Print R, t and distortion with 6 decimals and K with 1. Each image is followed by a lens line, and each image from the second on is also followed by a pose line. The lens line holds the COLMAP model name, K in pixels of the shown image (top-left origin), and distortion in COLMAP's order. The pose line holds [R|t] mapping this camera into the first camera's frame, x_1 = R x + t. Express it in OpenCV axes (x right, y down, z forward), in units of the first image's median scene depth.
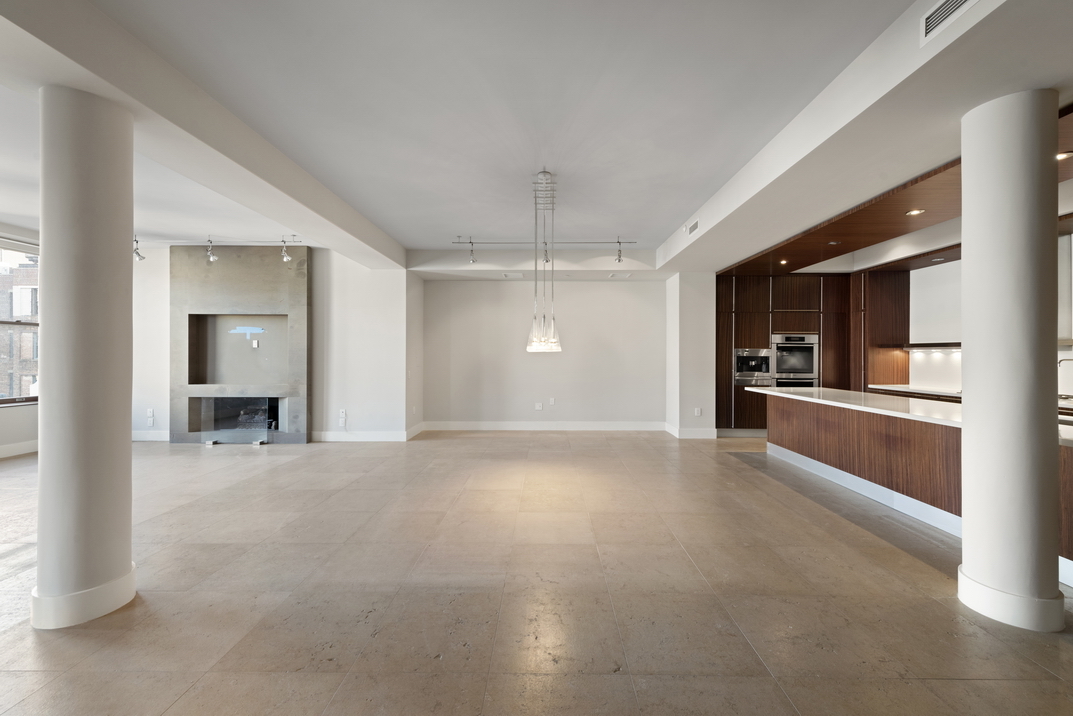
lens RADIAL K [[433.0, 0, 536.5], [0, 433.0, 358.0], [0, 0, 1]] dist [0.012270, -0.000447]
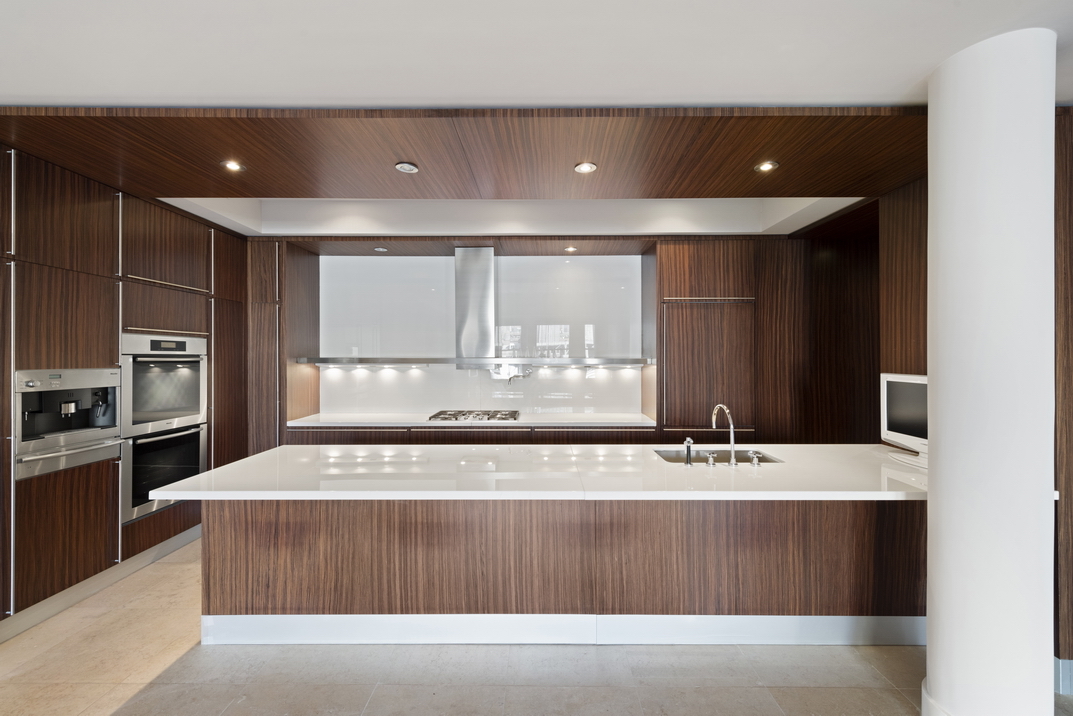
lens RADIAL K [[433.3, 0, 536.5], [0, 433.3, 358.0], [0, 0, 1]] dist [0.006681, -0.000095]
pose [[-0.010324, -0.005736, 0.999930, 0.131643], [0.006548, 0.999962, 0.005803, -0.032289], [-0.999925, 0.006608, -0.010286, 0.649380]]
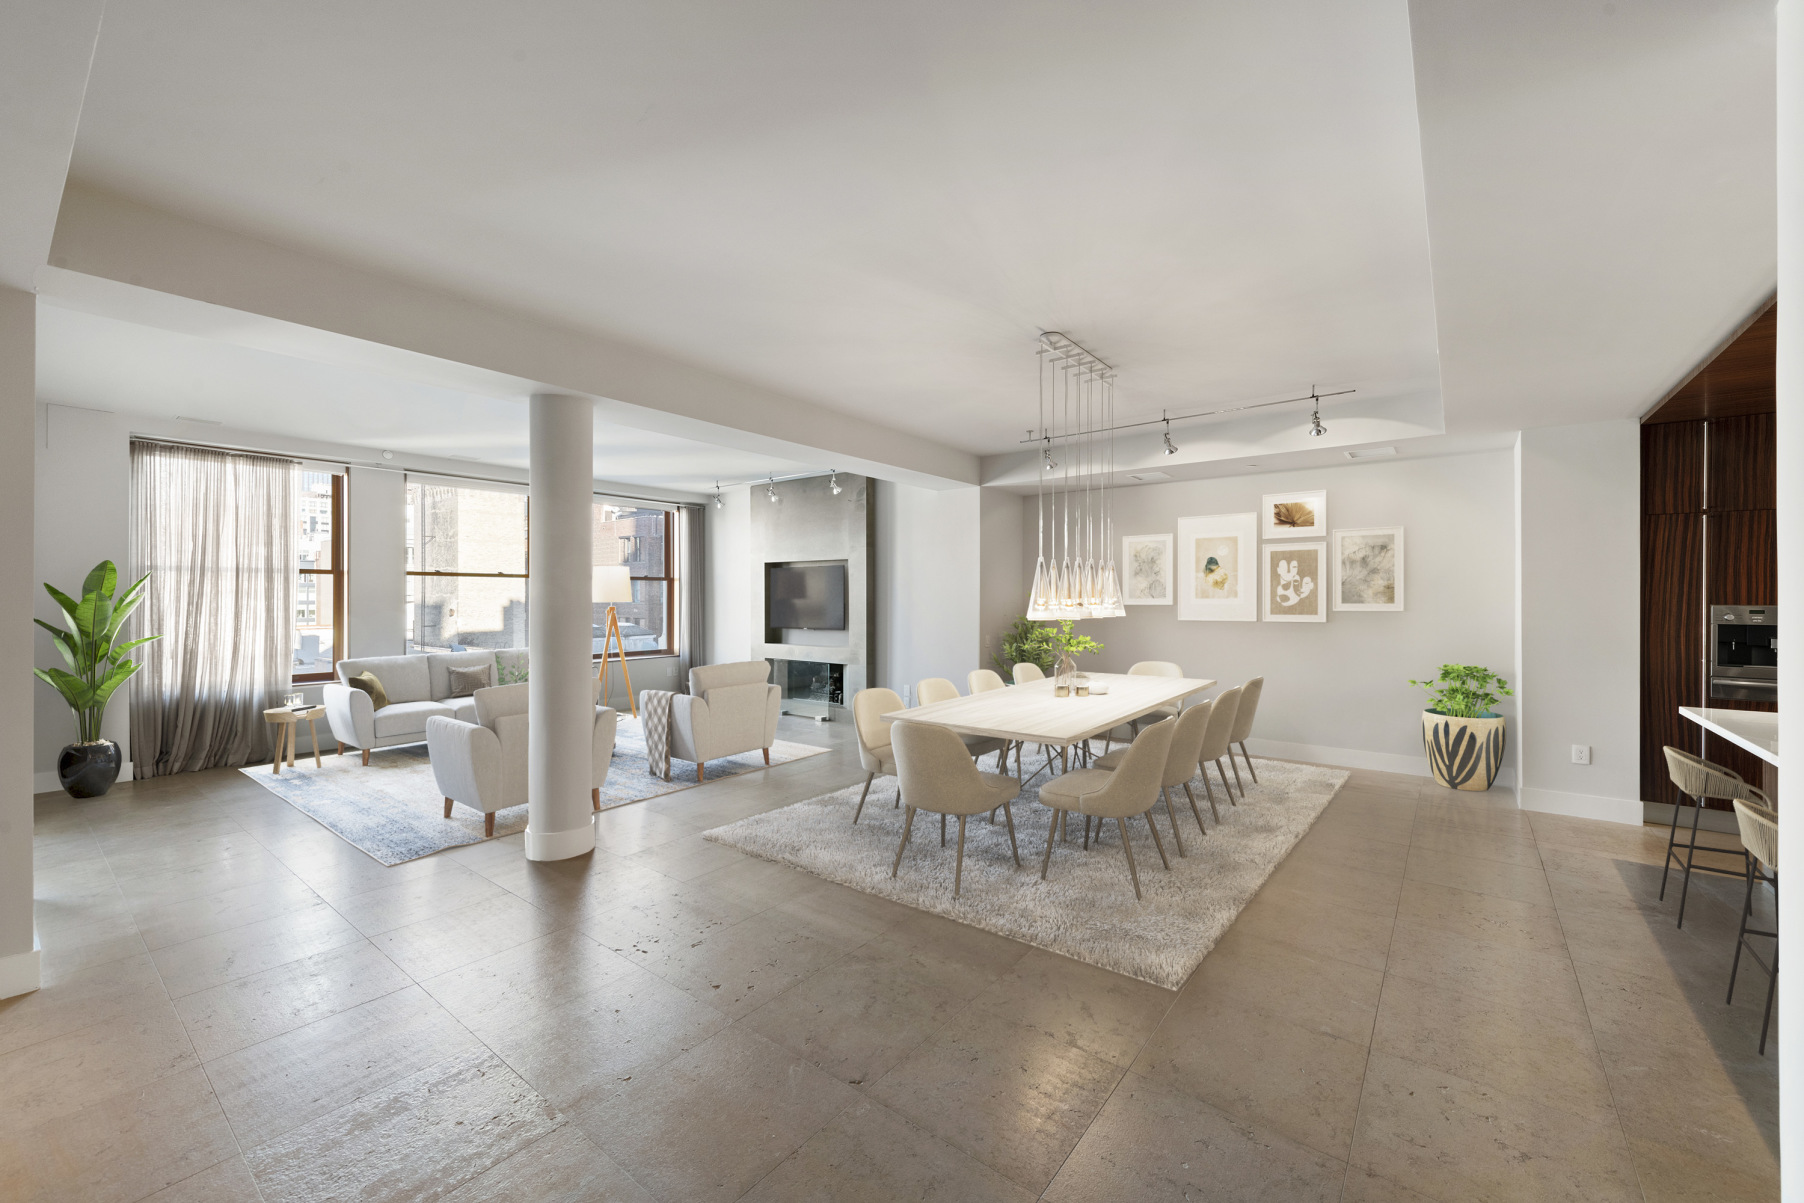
lens RADIAL K [[728.0, 0, 902.0], [0, 728.0, 601.5], [0, 0, 1]] dist [0.012270, -0.000447]
pose [[0.785253, 0.002887, -0.619168, 0.314900], [-0.001143, 0.999994, 0.003212, -0.027706], [0.619174, -0.001814, 0.785252, 0.029345]]
